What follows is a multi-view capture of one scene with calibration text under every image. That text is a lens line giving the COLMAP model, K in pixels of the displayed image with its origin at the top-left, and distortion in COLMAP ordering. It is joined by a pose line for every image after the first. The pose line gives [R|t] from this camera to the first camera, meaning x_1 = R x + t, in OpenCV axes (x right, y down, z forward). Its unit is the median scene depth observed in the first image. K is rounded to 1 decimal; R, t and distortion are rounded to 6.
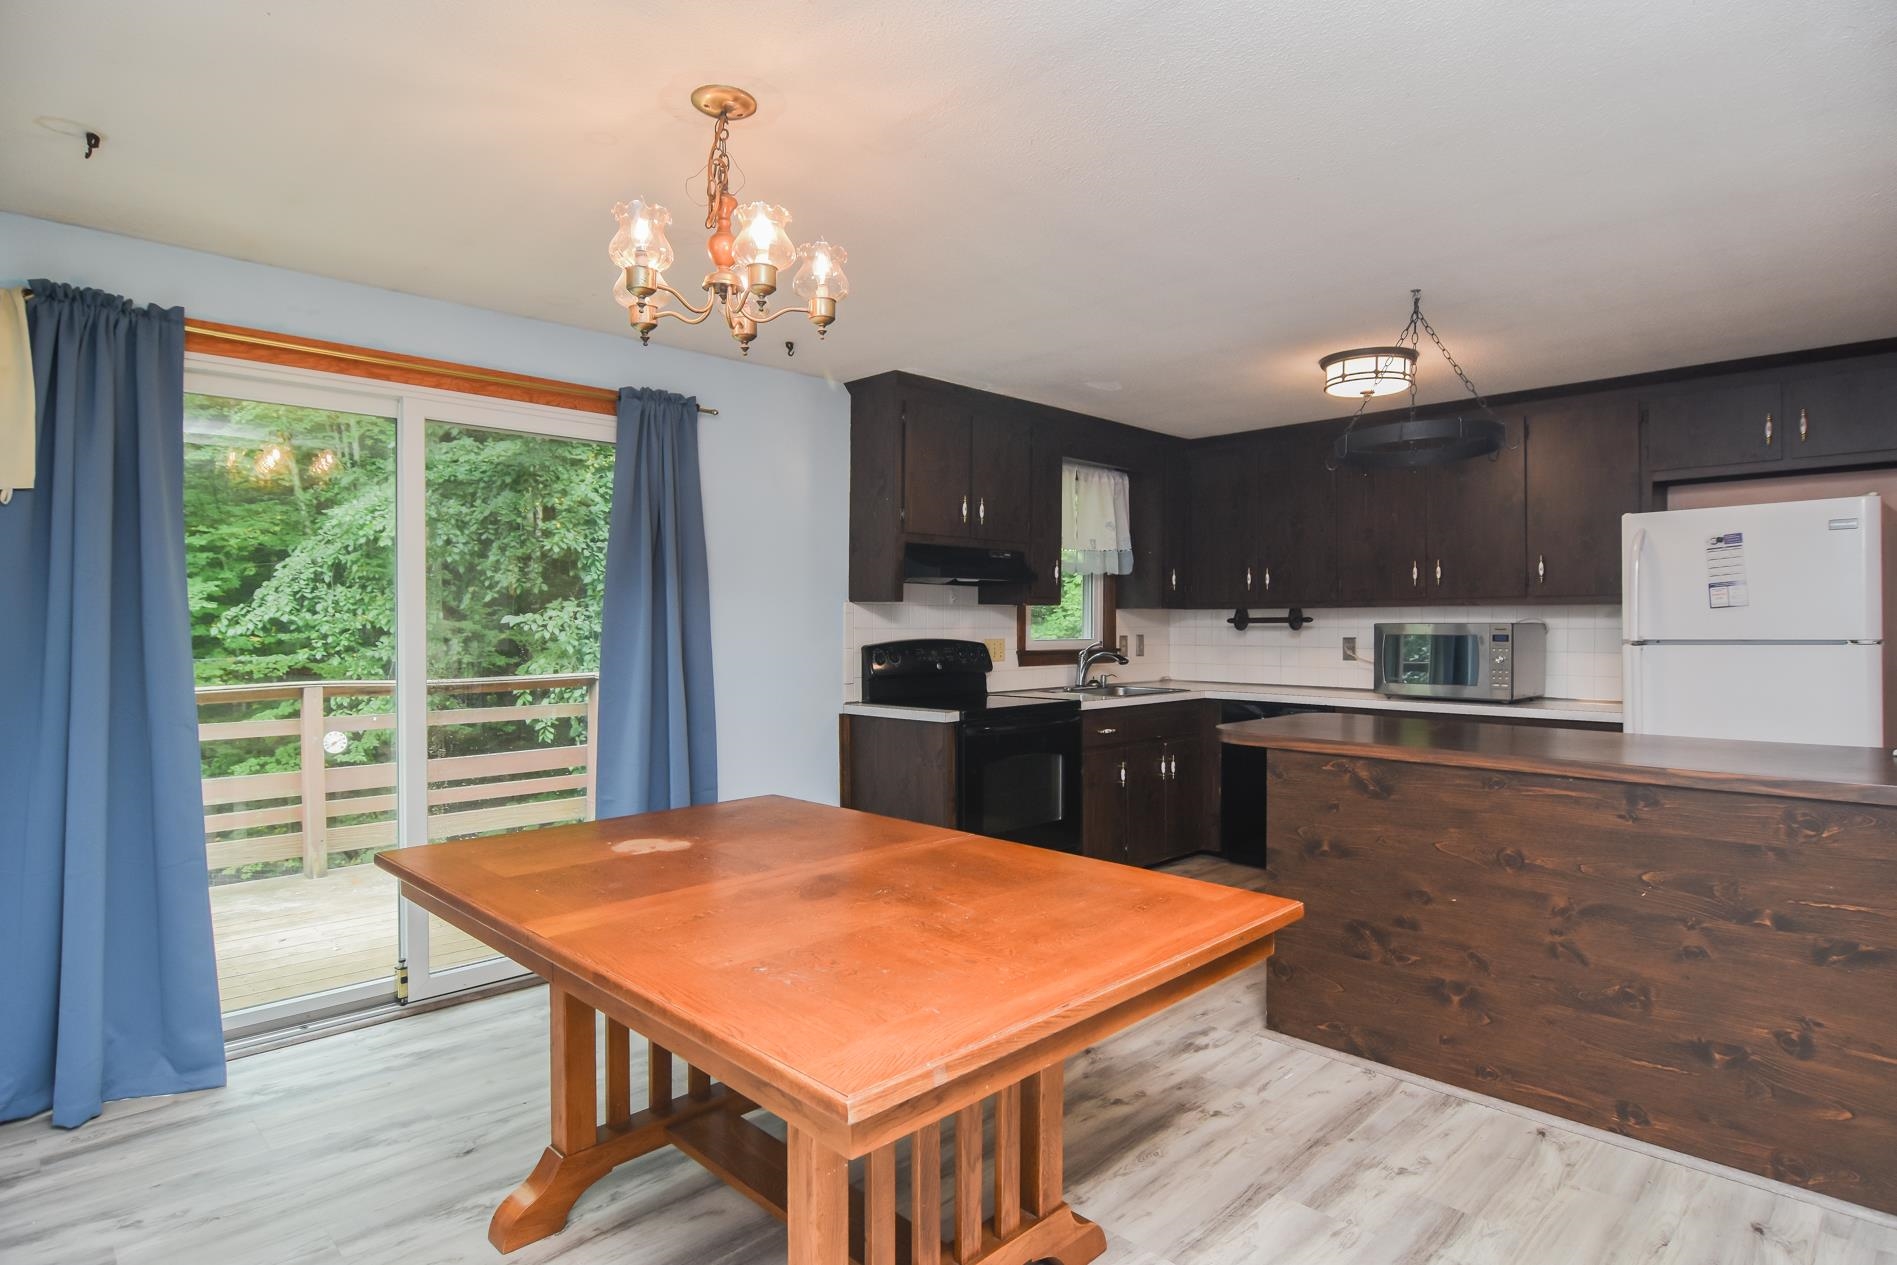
lens RADIAL K [[1009.5, 0, 948.1], [0, 1009.5, 627.8], [0, 0, 1]] dist [-0.011890, -0.006326]
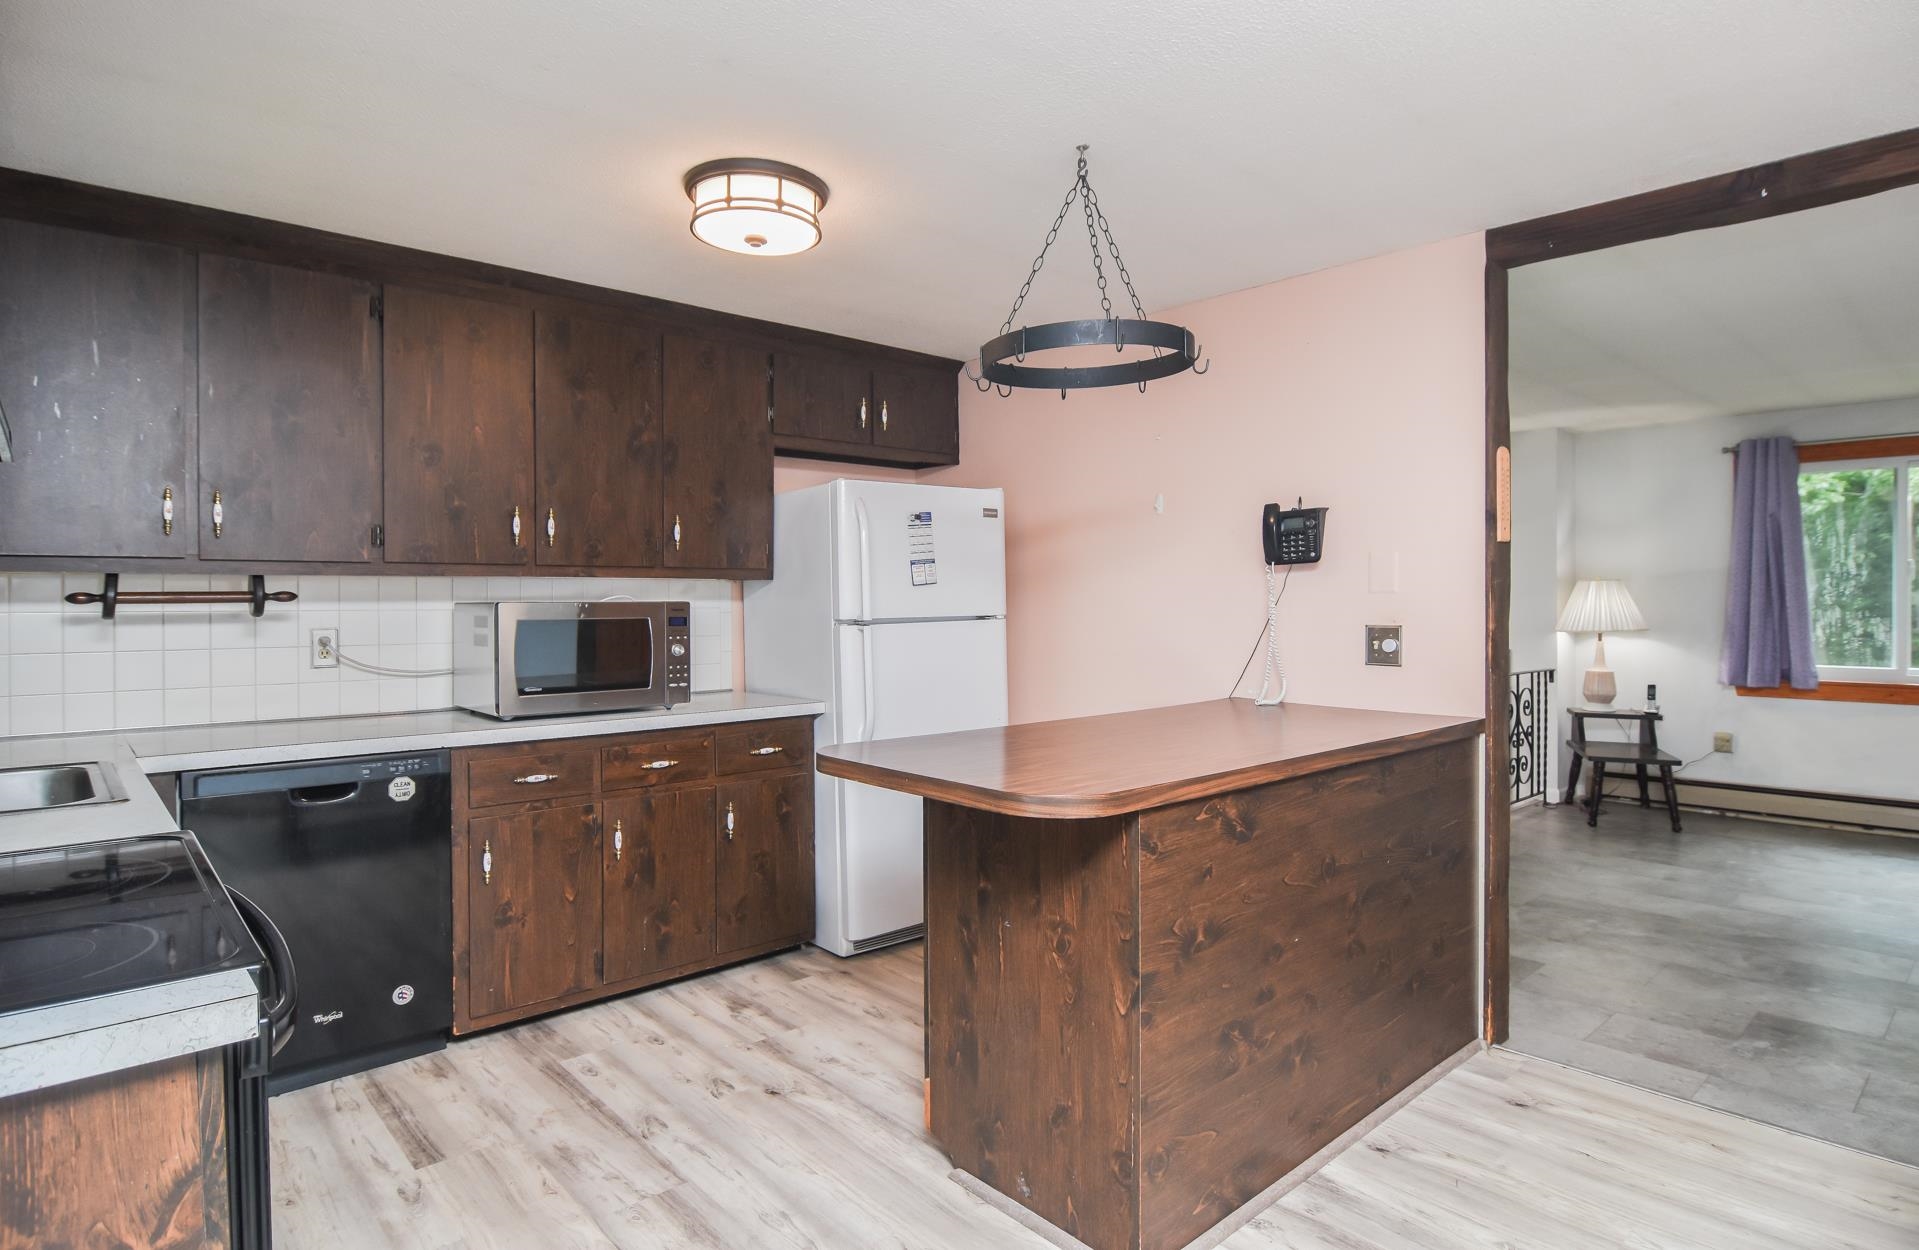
lens RADIAL K [[1033.0, 0, 953.0], [0, 1033.0, 608.3], [0, 0, 1]] dist [-0.003602, -0.011576]
pose [[0.043244, -0.006962, 0.999040, -0.187933], [0.007115, 0.999953, 0.006660, -0.002921], [-0.999039, 0.006820, 0.043291, 0.682339]]
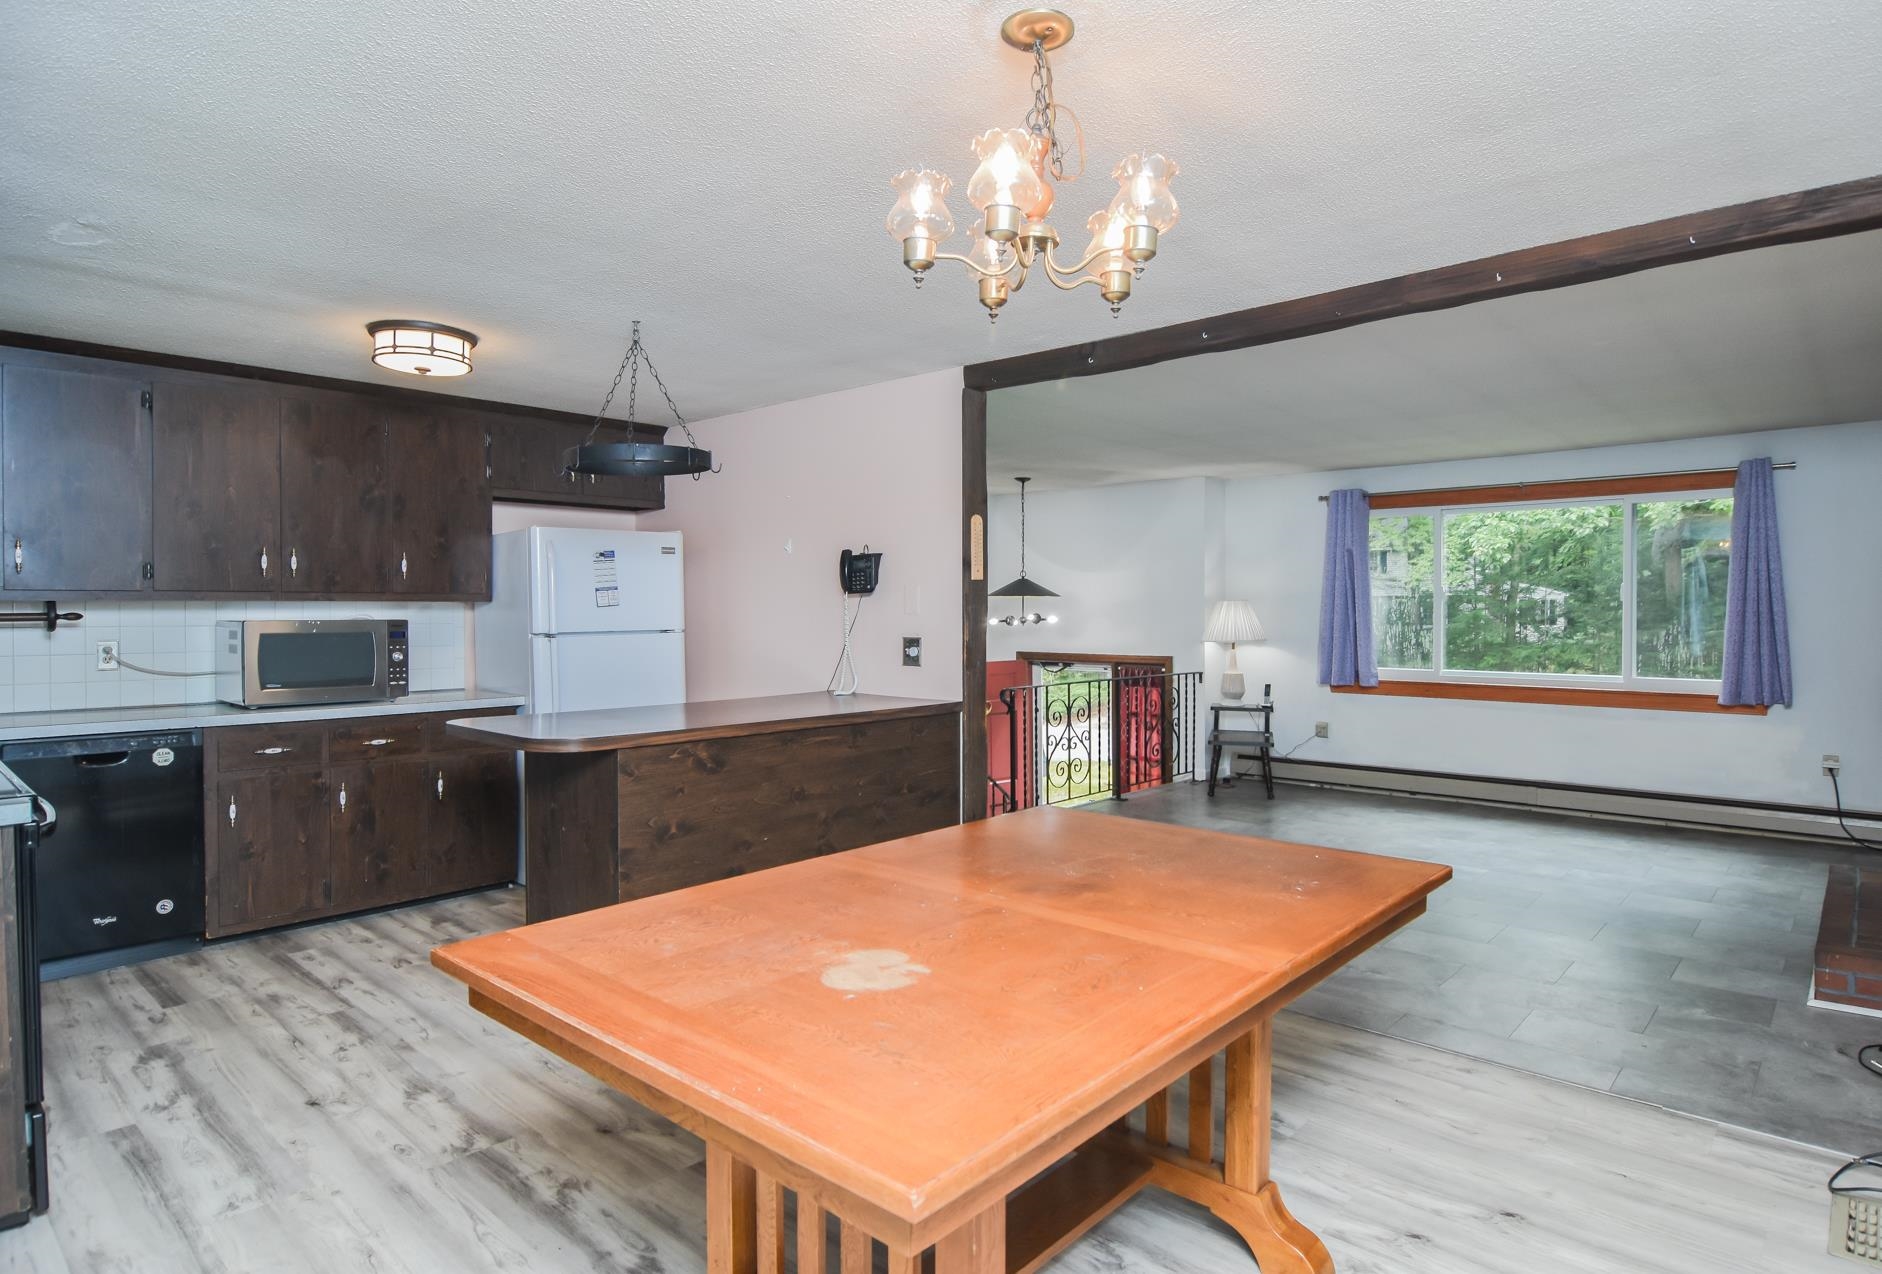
lens RADIAL K [[1052.9, 0, 972.1], [0, 1052.9, 624.3], [0, 0, 1]] dist [-0.003899, -0.011875]
pose [[-0.070962, -0.012026, 0.997406, -0.463751], [0.005129, 0.999910, 0.012421, -0.008958], [-0.997466, 0.005997, -0.070894, 0.457716]]
